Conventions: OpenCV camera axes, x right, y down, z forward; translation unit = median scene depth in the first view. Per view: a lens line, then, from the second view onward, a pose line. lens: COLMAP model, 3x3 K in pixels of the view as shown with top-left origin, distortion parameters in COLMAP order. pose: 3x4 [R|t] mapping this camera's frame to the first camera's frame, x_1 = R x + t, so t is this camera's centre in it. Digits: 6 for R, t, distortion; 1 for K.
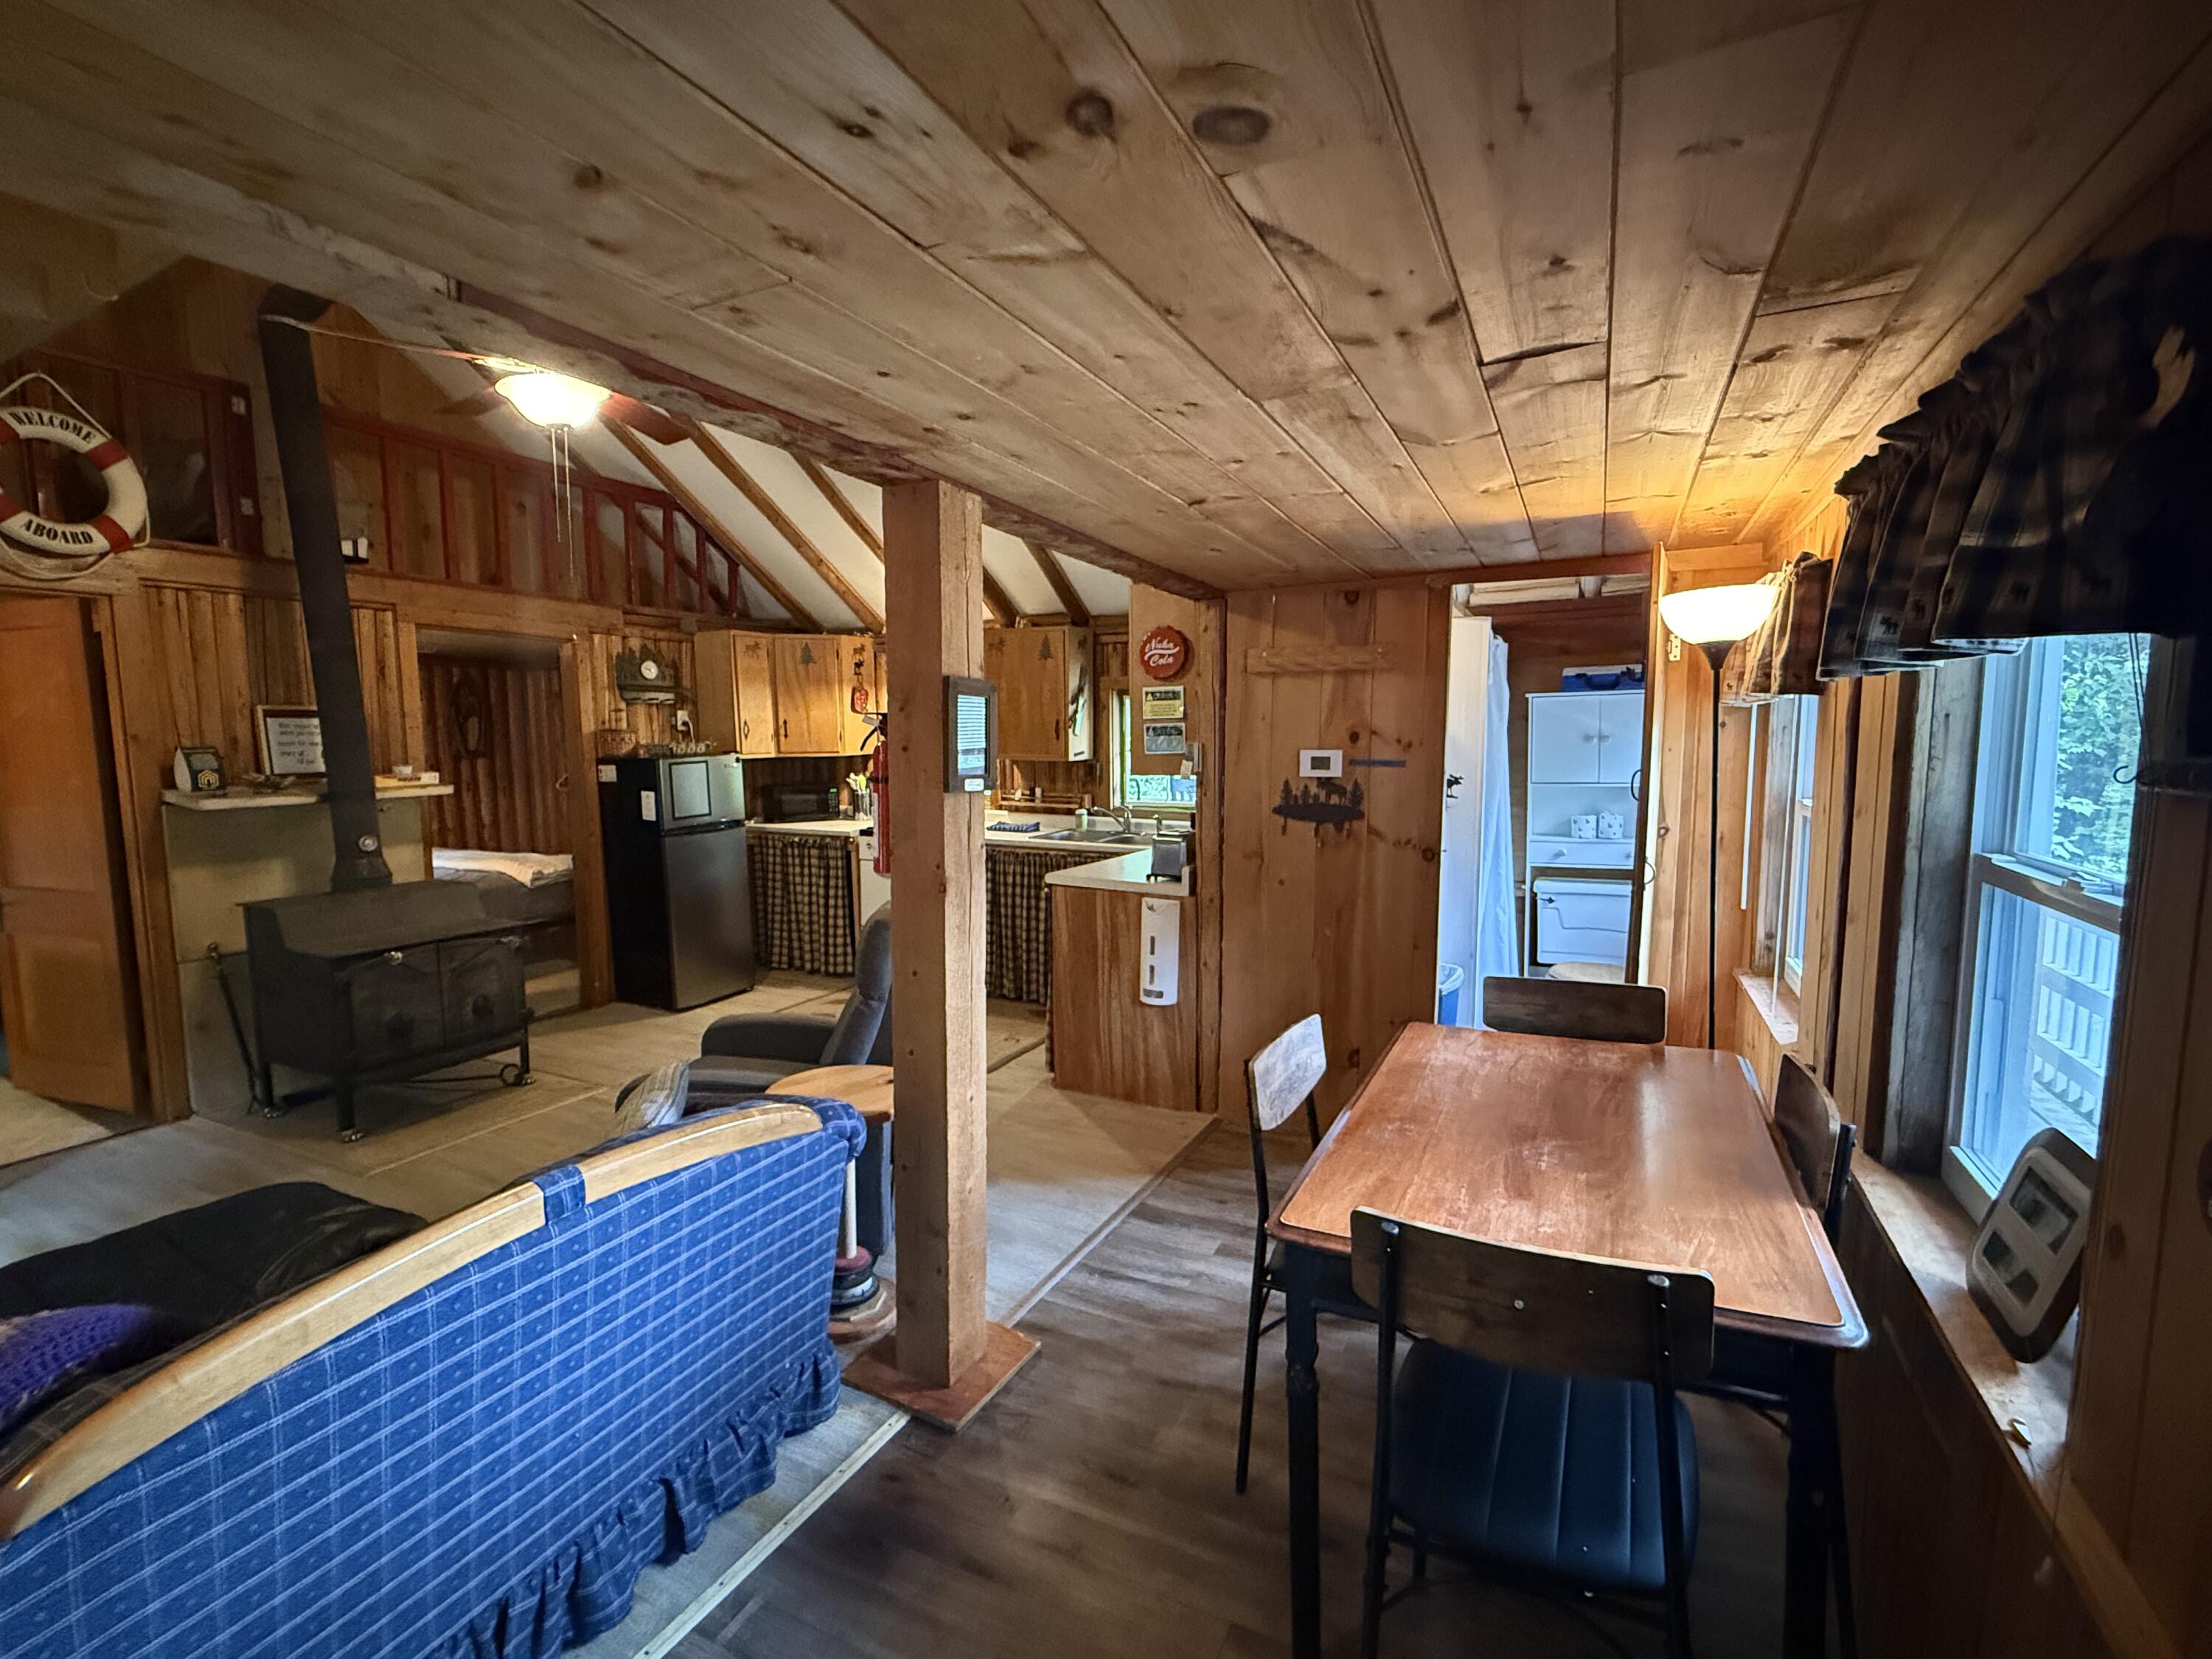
lens RADIAL K [[997.9, 0, 1106.4], [0, 997.9, 832.5], [0, 0, 1]] dist [-0.001177, 0.000112]
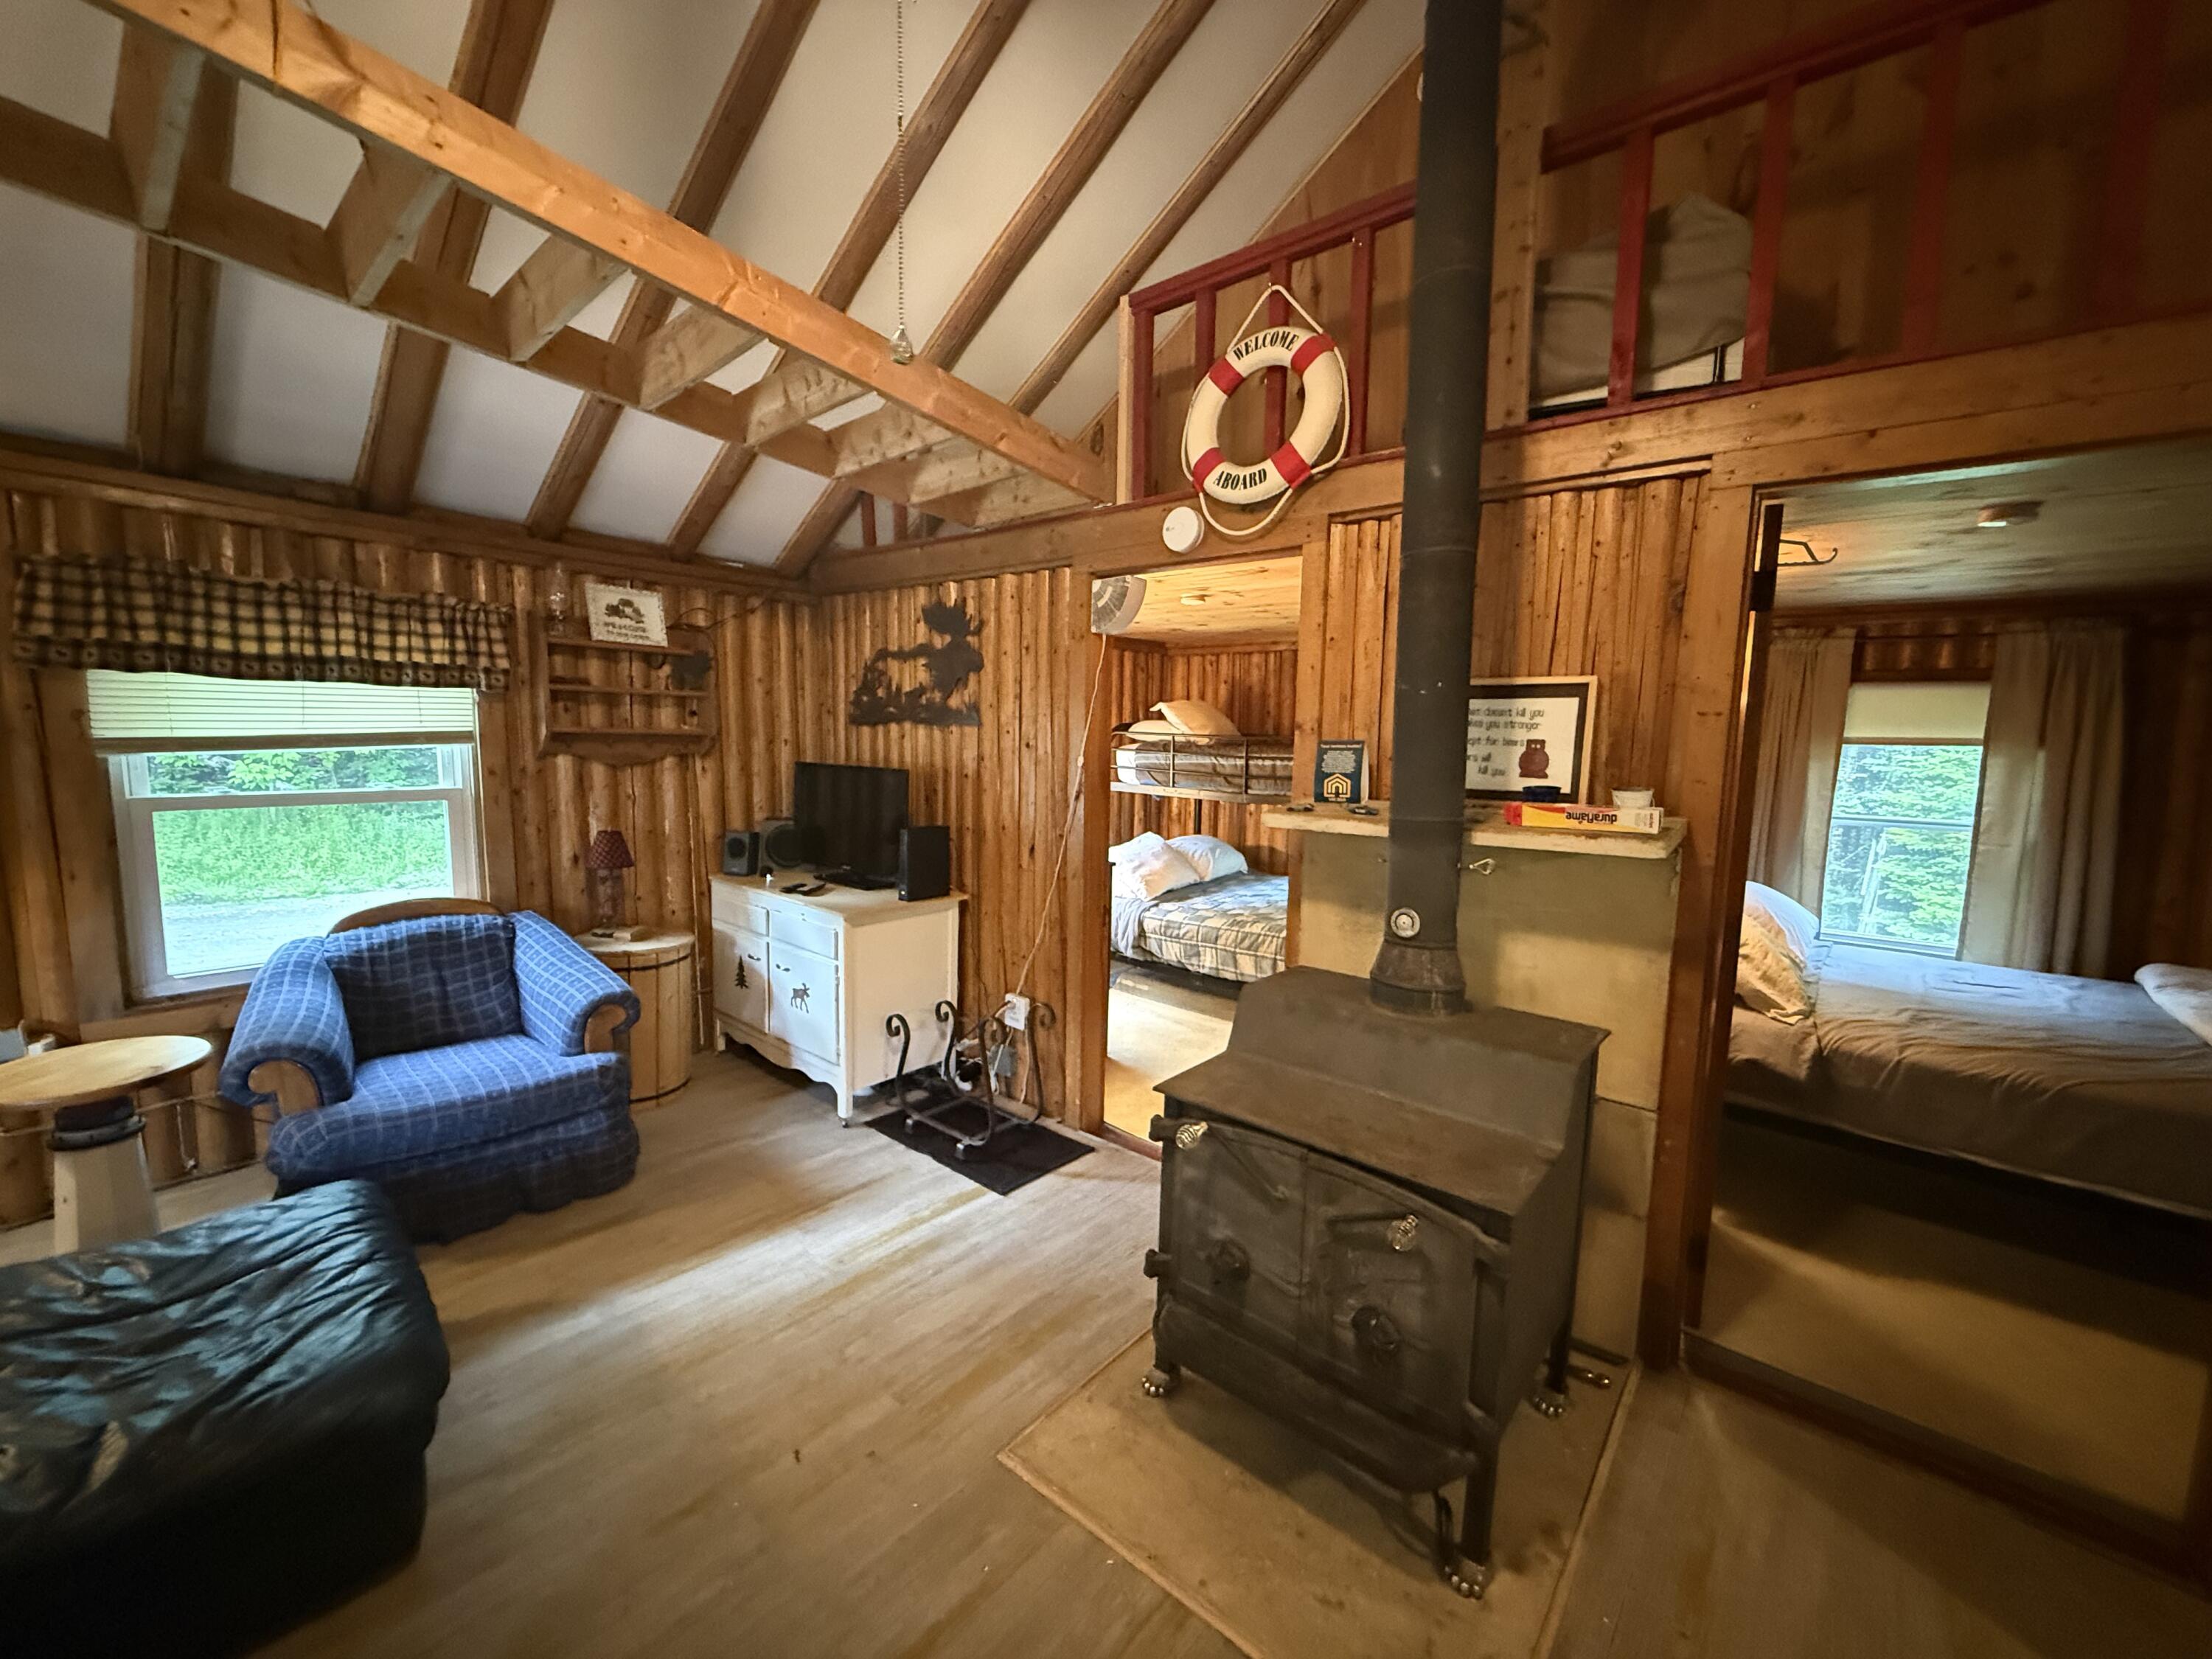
lens RADIAL K [[879.3, 0, 1099.3], [0, 879.3, 833.7], [0, 0, 1]] dist [-0.001663, 0.001090]
pose [[-0.242685, 0.107631, -0.964116, -0.264829], [-0.118983, 0.983021, 0.139691, -0.091751], [0.962781, 0.148614, -0.225758, 1.025669]]
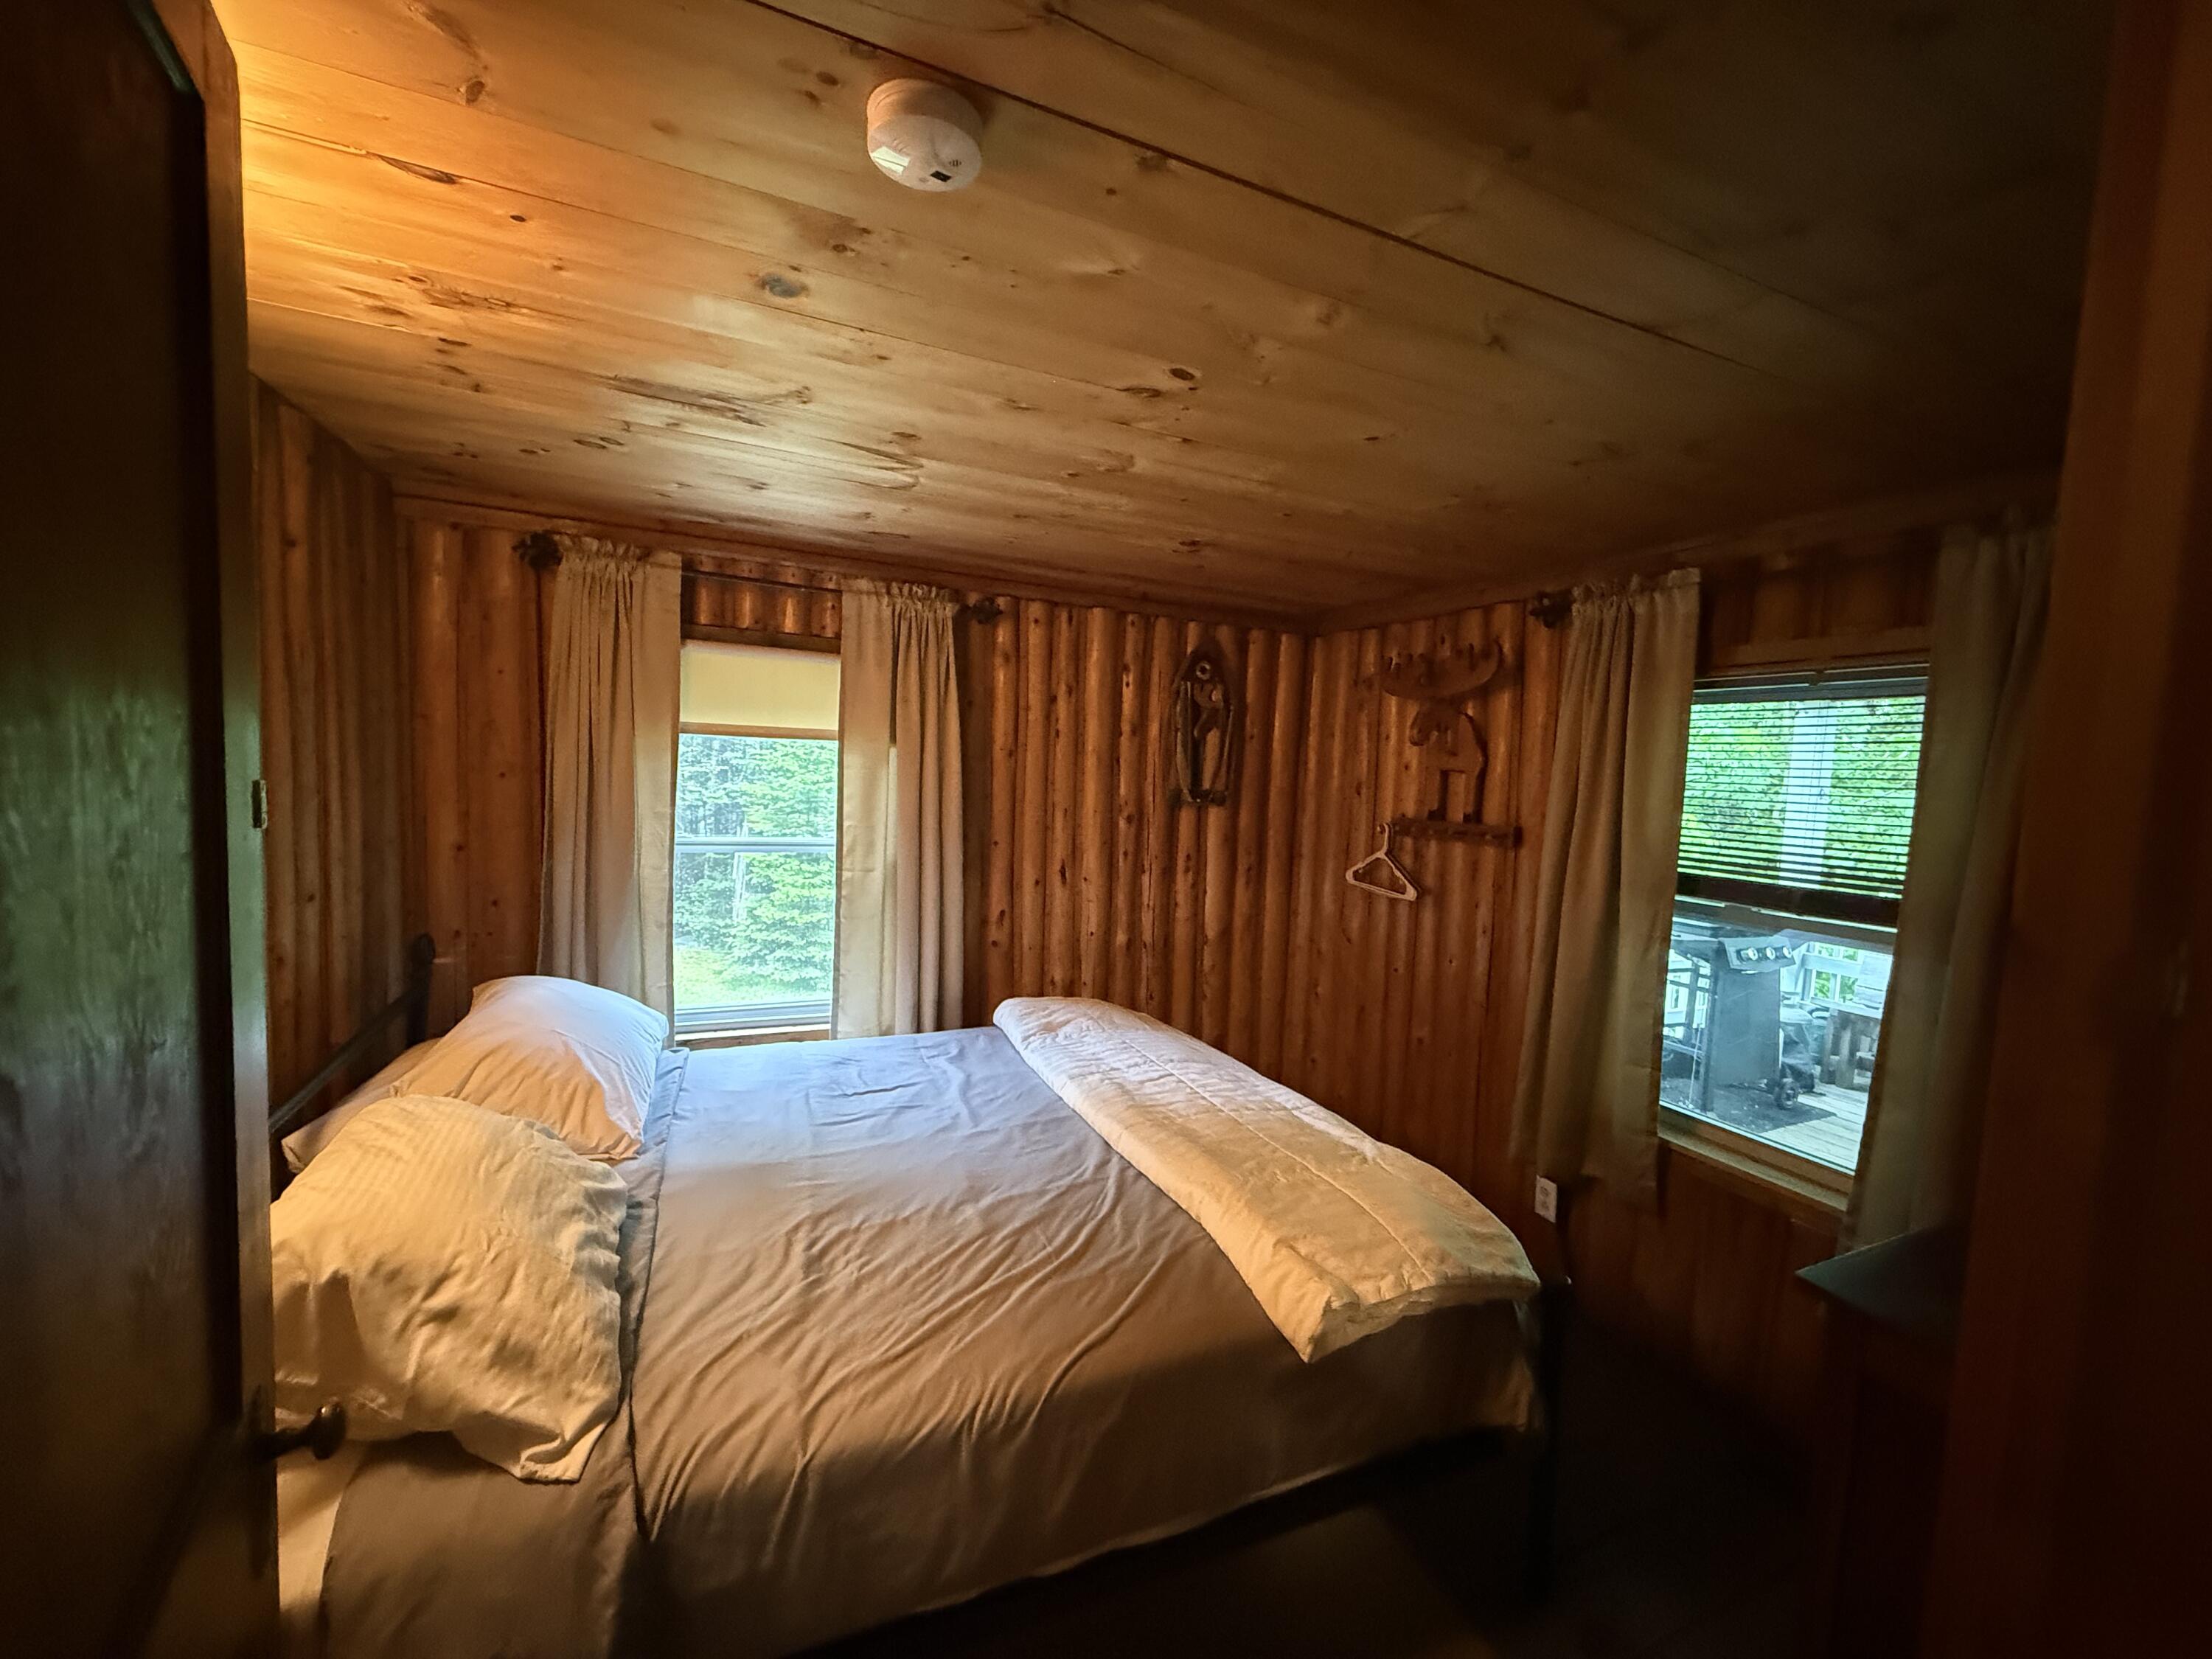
lens RADIAL K [[879.3, 0, 1105.5], [0, 879.3, 826.5], [0, 0, 1]] dist [-0.001663, 0.001090]
pose [[0.765618, 0.086906, -0.637399, -0.817955], [-0.116566, 0.993172, -0.004601, -0.119415], [0.632647, 0.077822, 0.770520, 1.321689]]
